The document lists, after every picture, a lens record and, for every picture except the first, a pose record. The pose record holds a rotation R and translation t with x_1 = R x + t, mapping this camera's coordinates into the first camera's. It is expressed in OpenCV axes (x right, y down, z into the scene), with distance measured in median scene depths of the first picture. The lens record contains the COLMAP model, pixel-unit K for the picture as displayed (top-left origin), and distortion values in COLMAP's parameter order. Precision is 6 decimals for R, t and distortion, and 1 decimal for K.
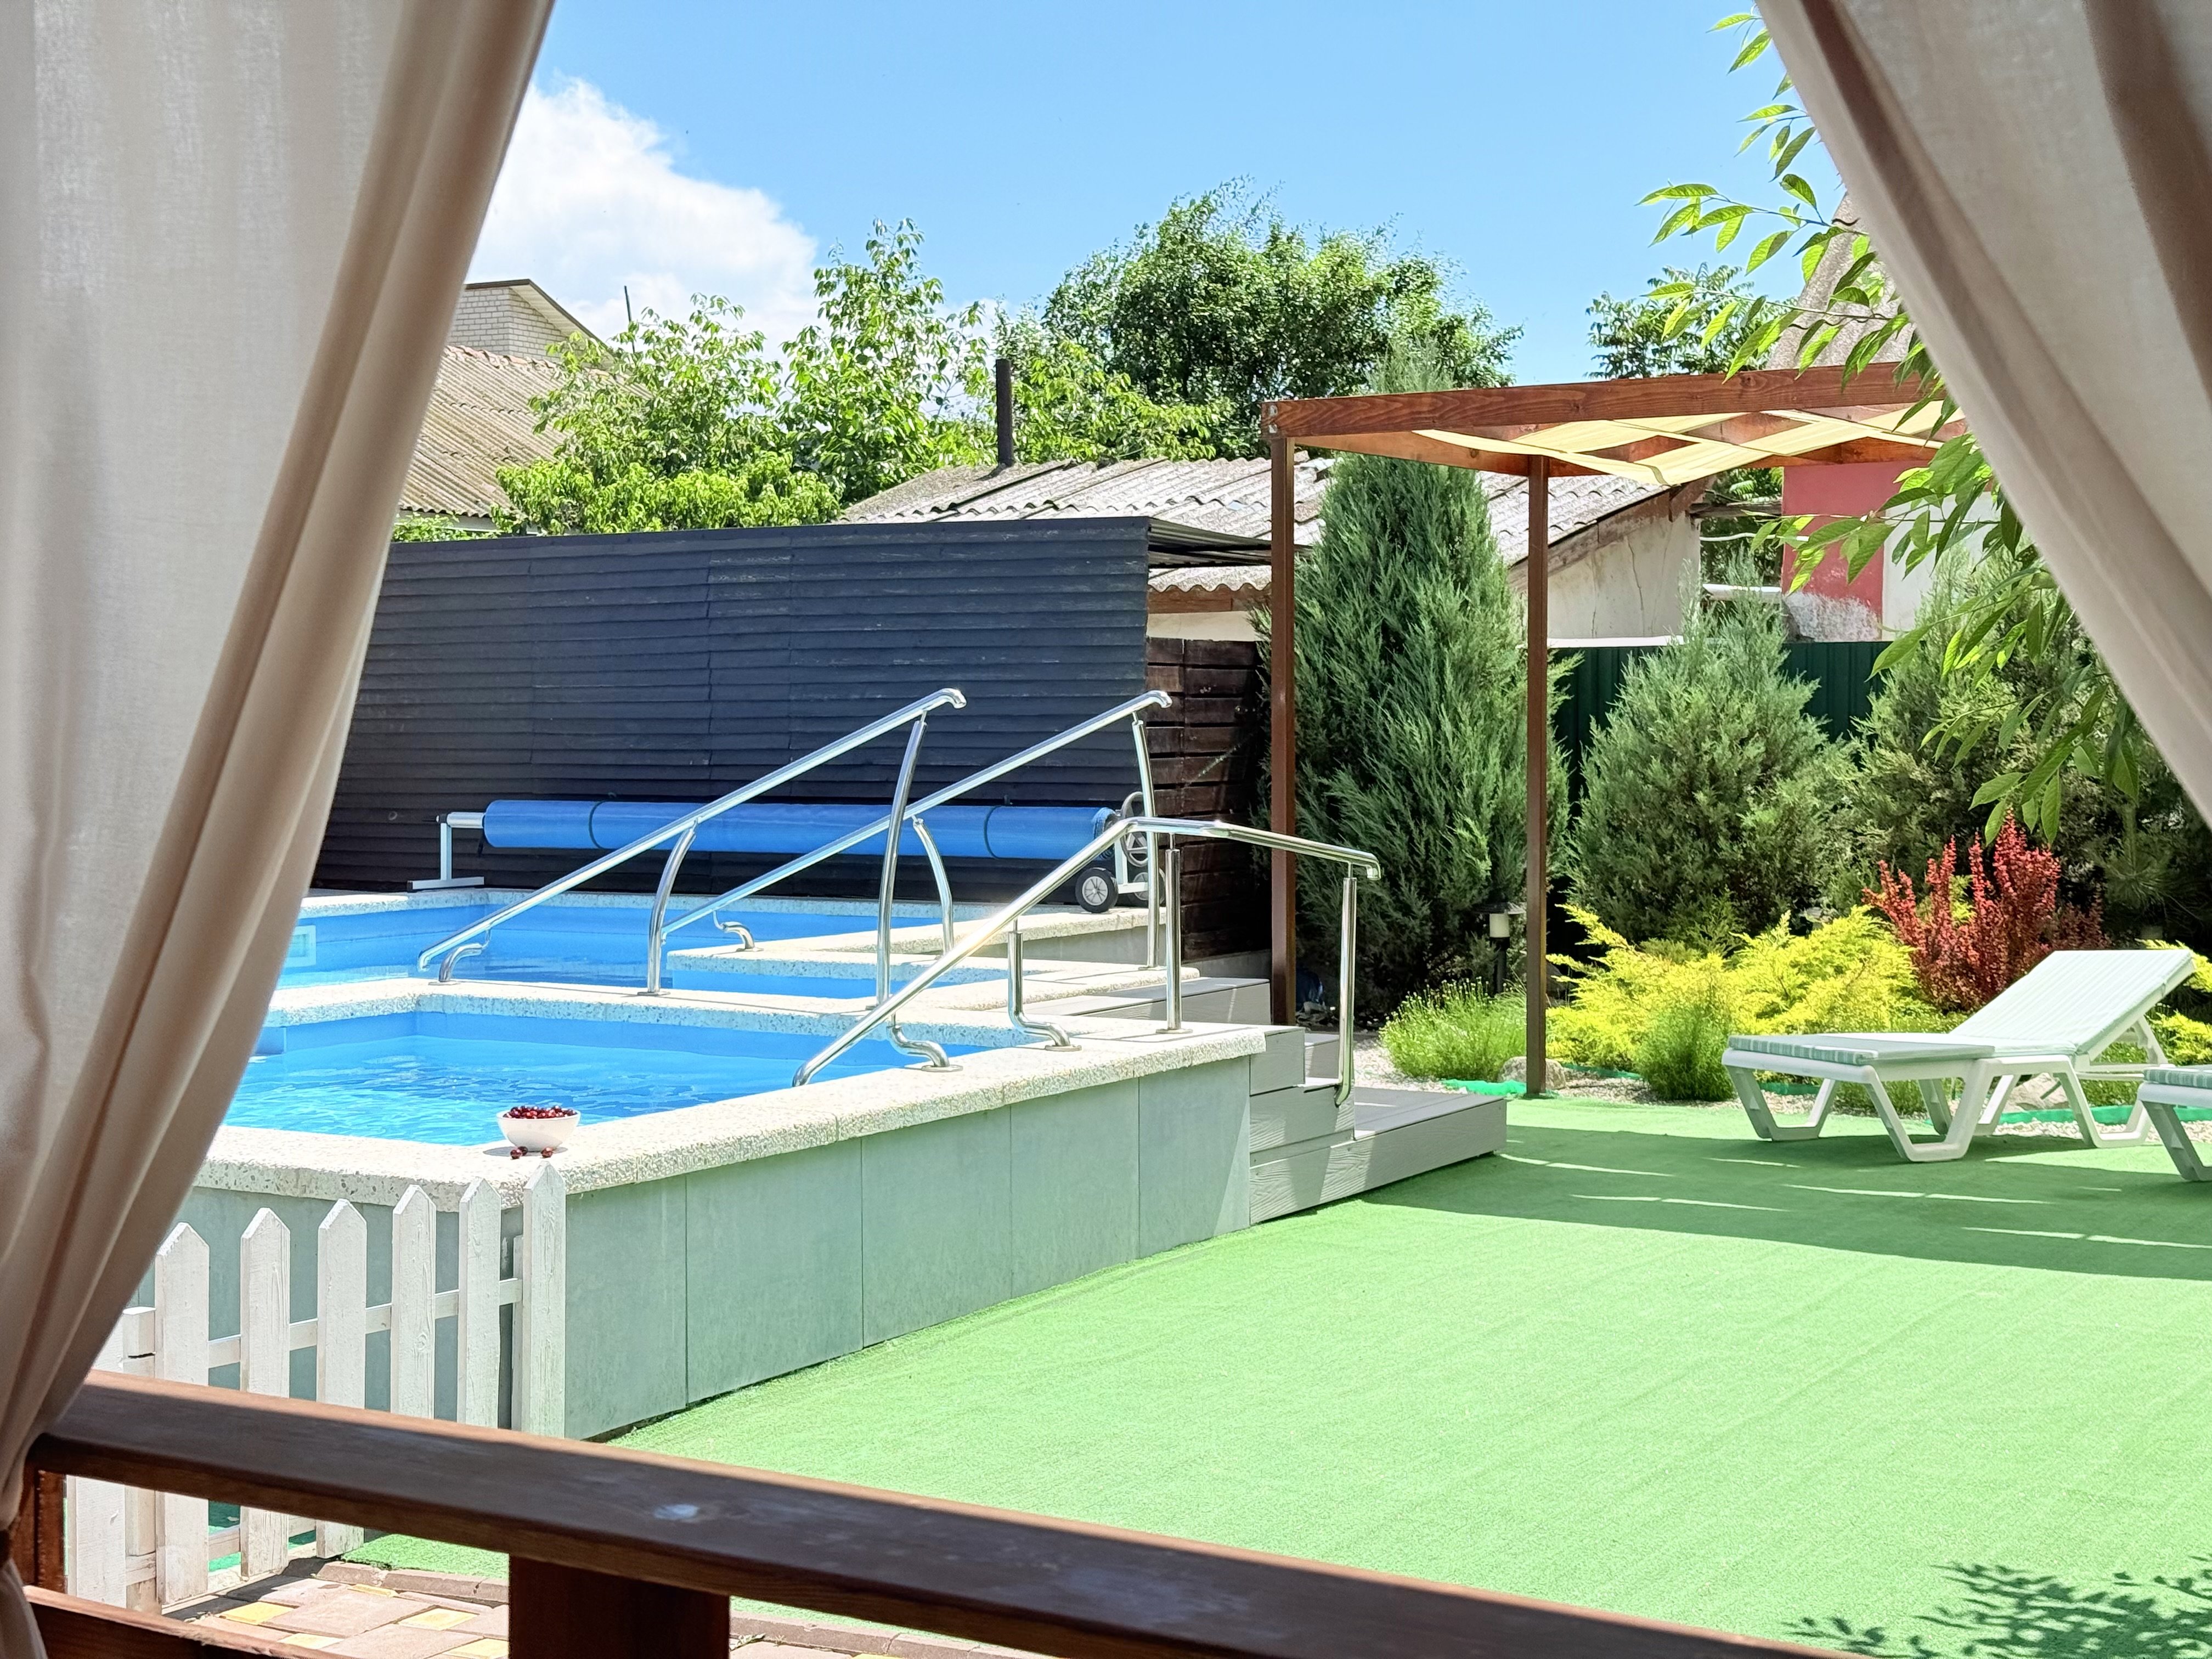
lens RADIAL K [[3127.2, 0, 1107.2], [0, 3127.2, 884.6], [0, 0, 1]] dist [0.126208, 0.000000]
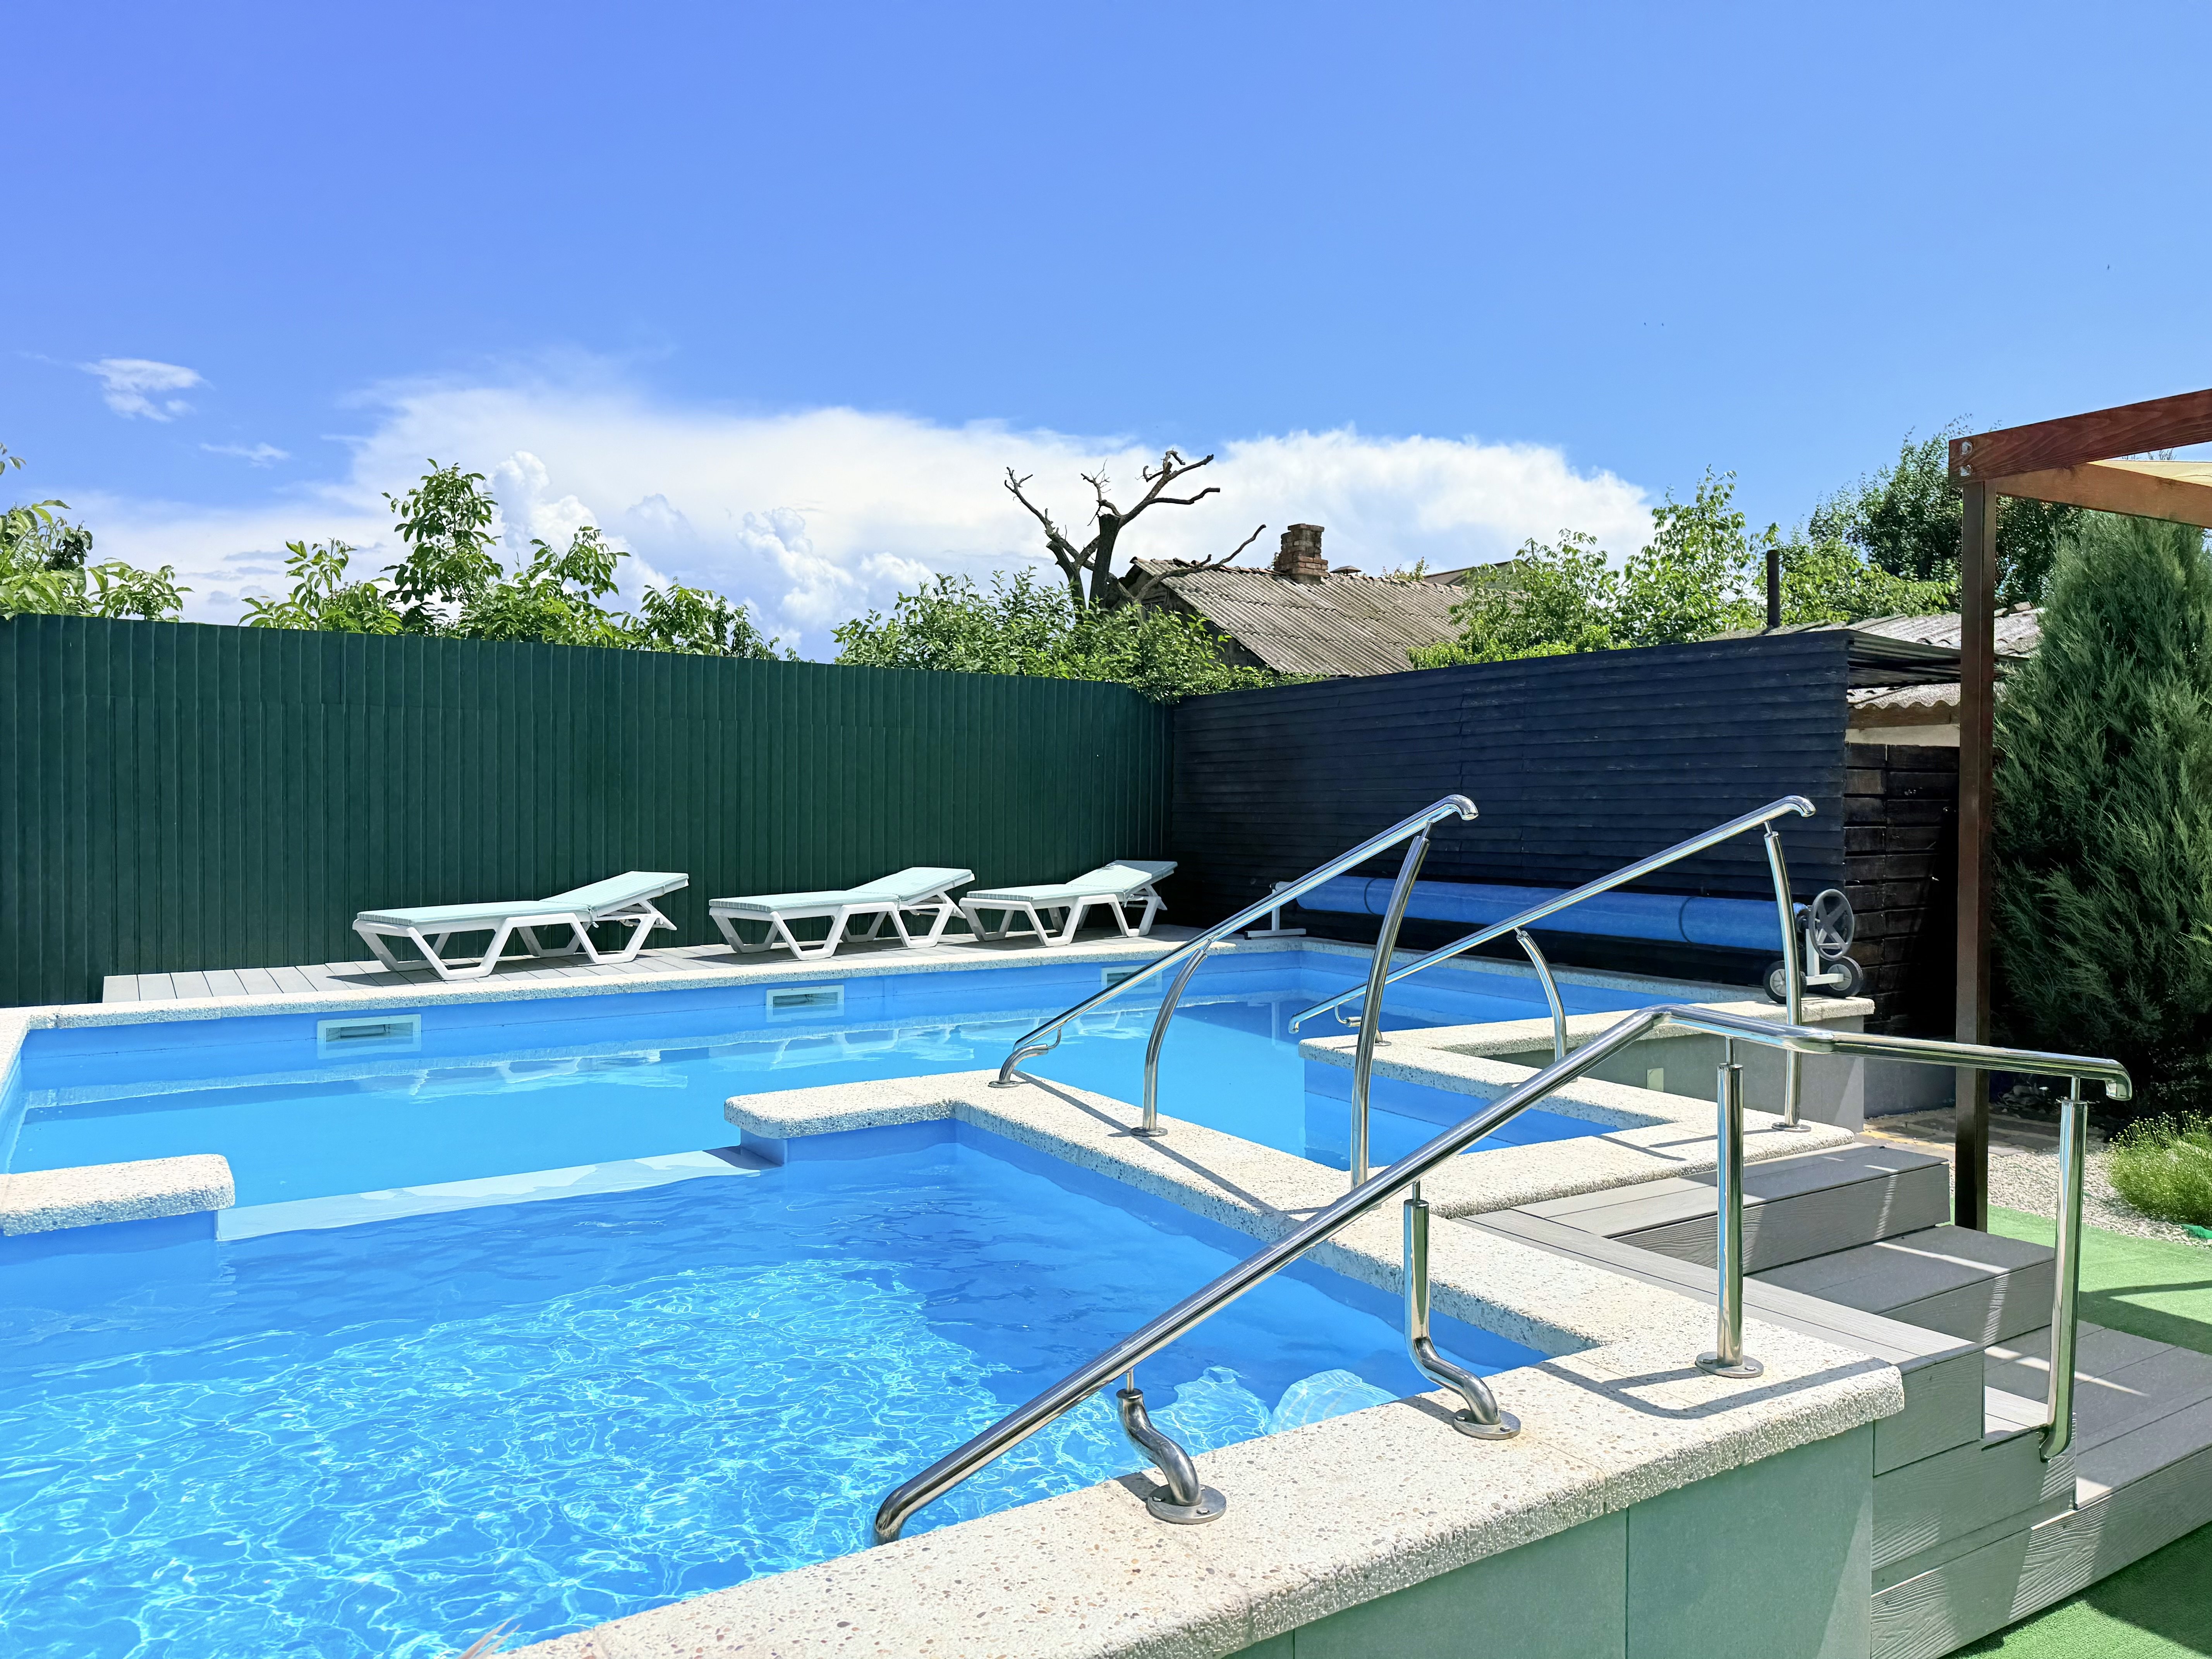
lens RADIAL K [[1545.7, 0, 1115.7], [0, 1545.7, 851.2], [0, 0, 1]] dist [0.018056, -0.024850]
pose [[0.891305, 0.016376, -0.453109, 0.029691], [-0.026776, 0.999505, -0.016547, -0.026130], [0.452613, 0.026881, 0.891302, 0.406014]]
